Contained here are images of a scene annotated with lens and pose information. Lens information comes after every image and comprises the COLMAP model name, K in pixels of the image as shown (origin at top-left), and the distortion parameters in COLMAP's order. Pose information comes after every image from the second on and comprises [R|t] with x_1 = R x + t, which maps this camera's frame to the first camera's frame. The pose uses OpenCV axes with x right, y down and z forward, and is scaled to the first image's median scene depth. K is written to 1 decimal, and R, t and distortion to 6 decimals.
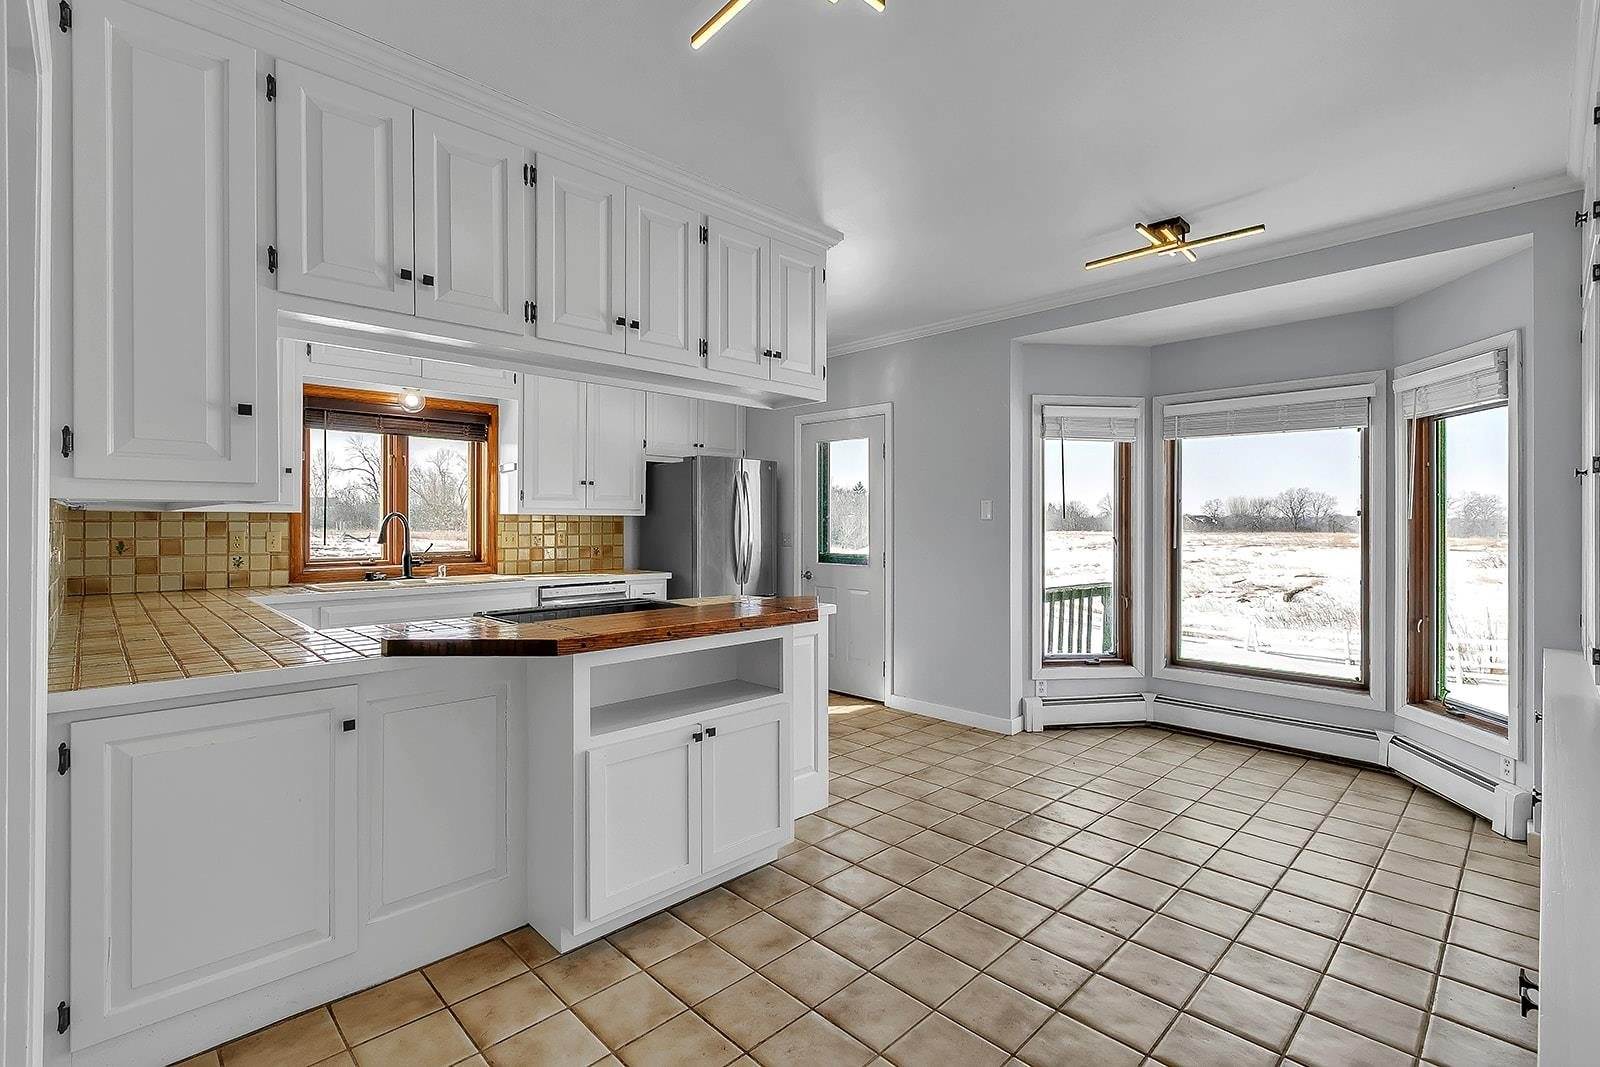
lens RADIAL K [[745.3, 0, 774.0], [0, 745.3, 520.0], [0, 0, 1]] dist [0.004611, -0.000003]
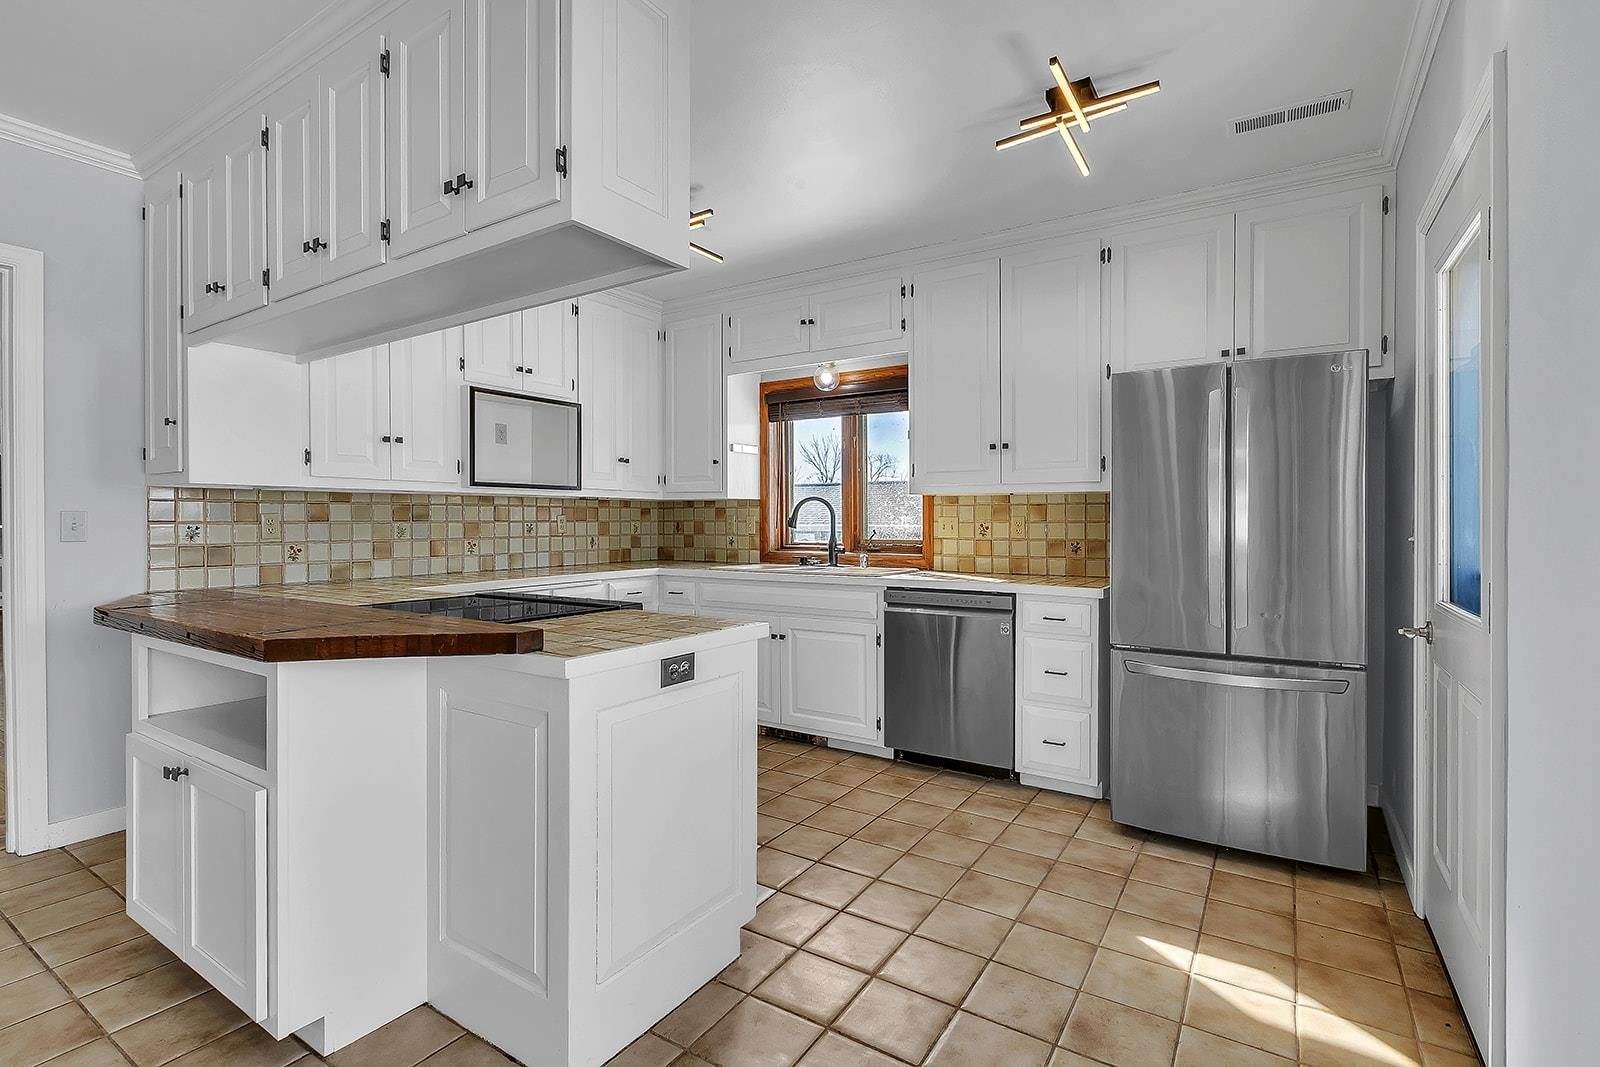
lens RADIAL K [[745.3, 0, 844.7], [0, 745.3, 525.7], [0, 0, 1]] dist [0.004611, -0.000003]
pose [[0.286847, 0.011368, -0.957909, 0.458922], [0.003559, 0.999910, 0.012932, 0.016204], [0.957970, -0.007119, 0.286781, 0.802950]]
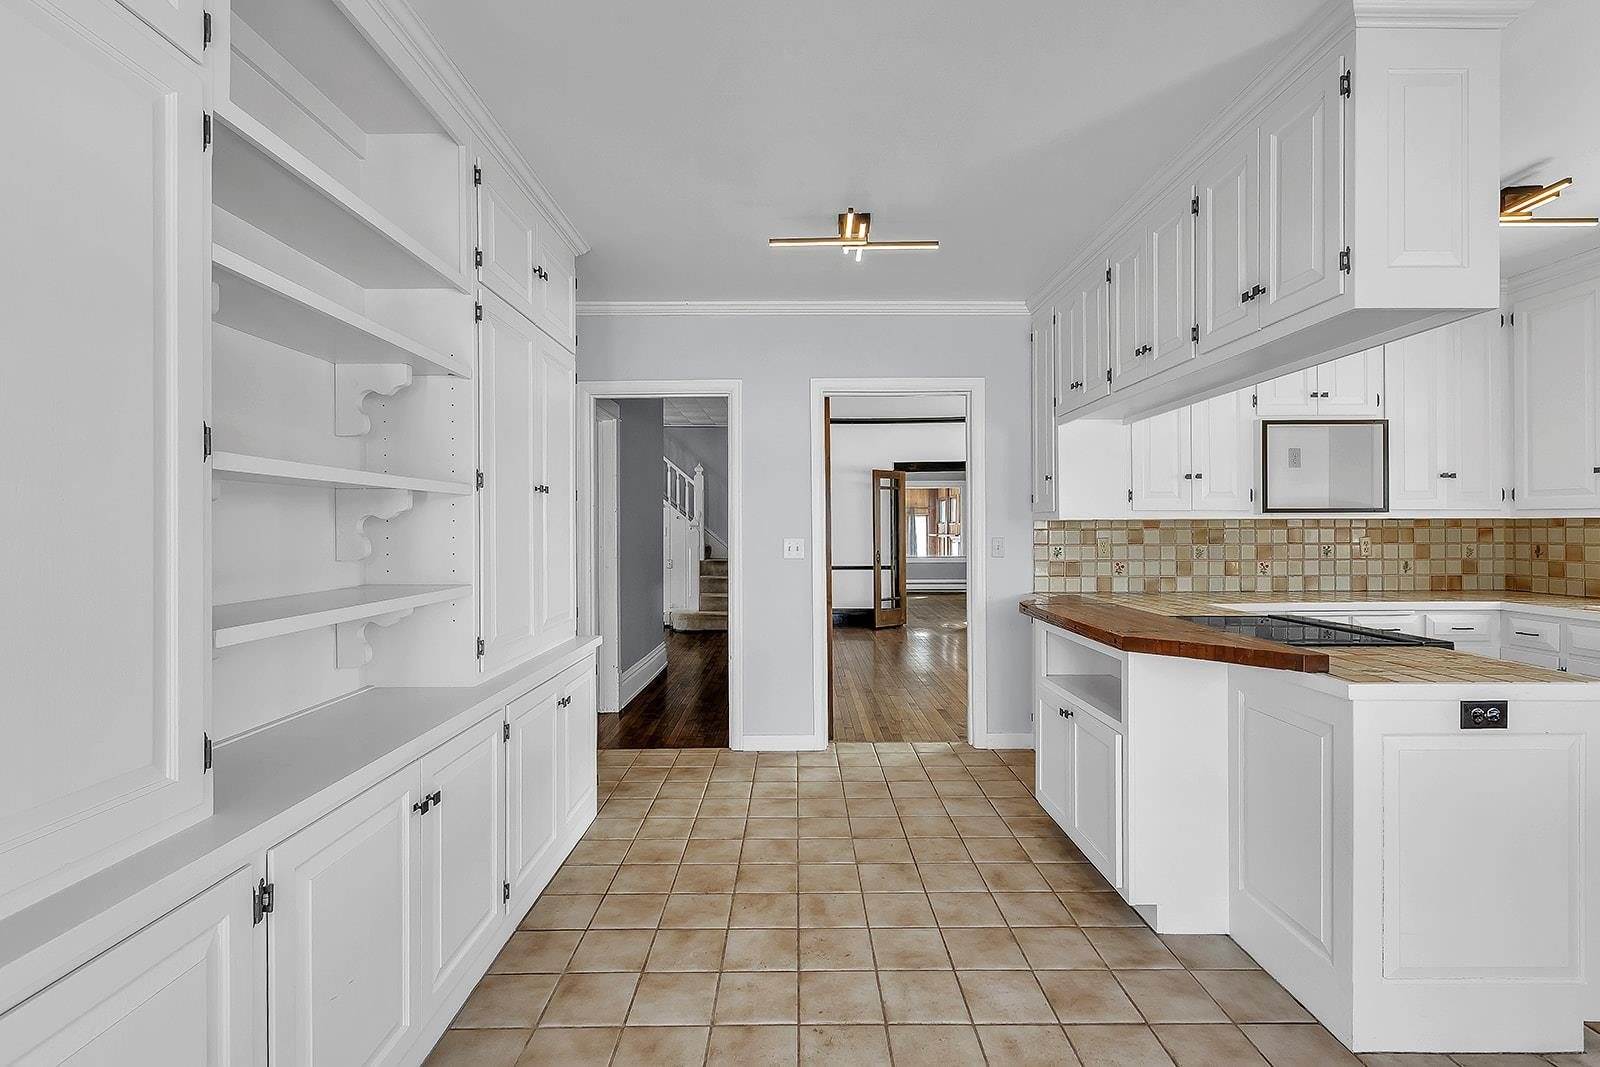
lens RADIAL K [[745.3, 0, 794.8], [0, 745.3, 528.4], [0, 0, 1]] dist [0.004611, -0.000003]
pose [[-0.669923, 0.004125, -0.742419, 0.590317], [0.009618, 0.999949, -0.003124, -0.003067], [0.742369, -0.009233, -0.669928, 0.826142]]
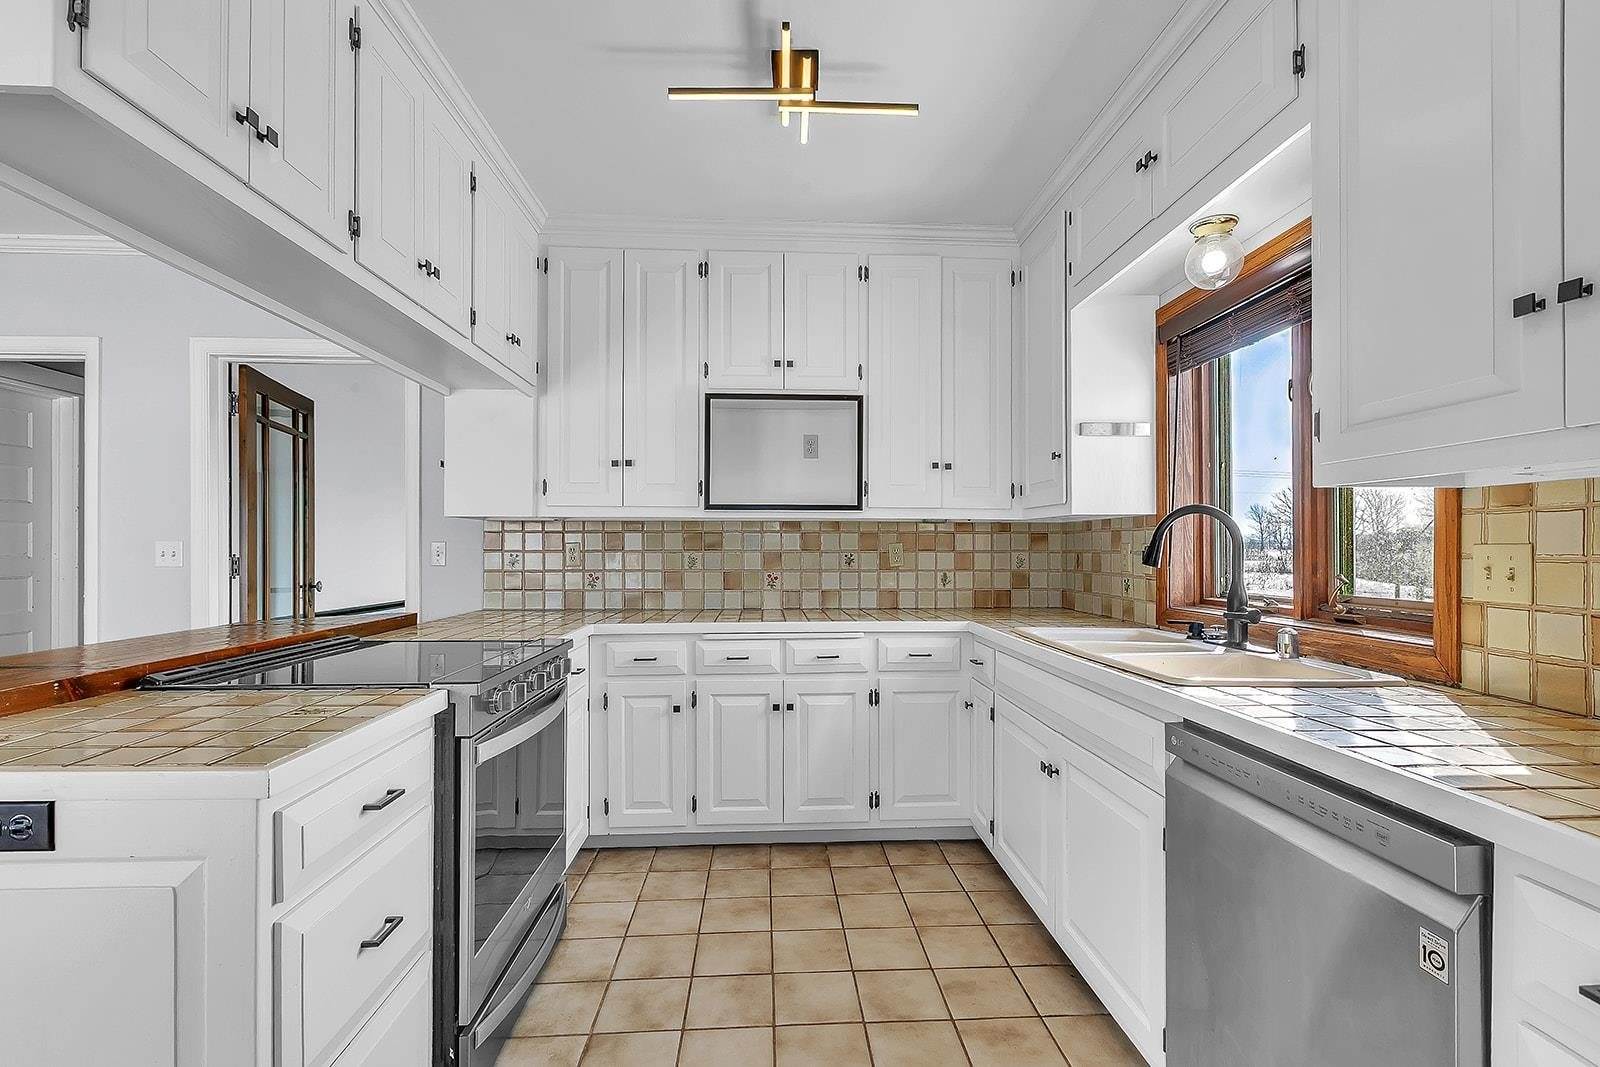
lens RADIAL K [[745.3, 0, 794.4], [0, 745.3, 548.1], [0, 0, 1]] dist [0.004611, -0.000003]
pose [[-0.633808, -0.000376, -0.773490, 0.023292], [0.003790, 0.999986, -0.003591, 0.021216], [0.773481, -0.005207, -0.633798, 1.175449]]
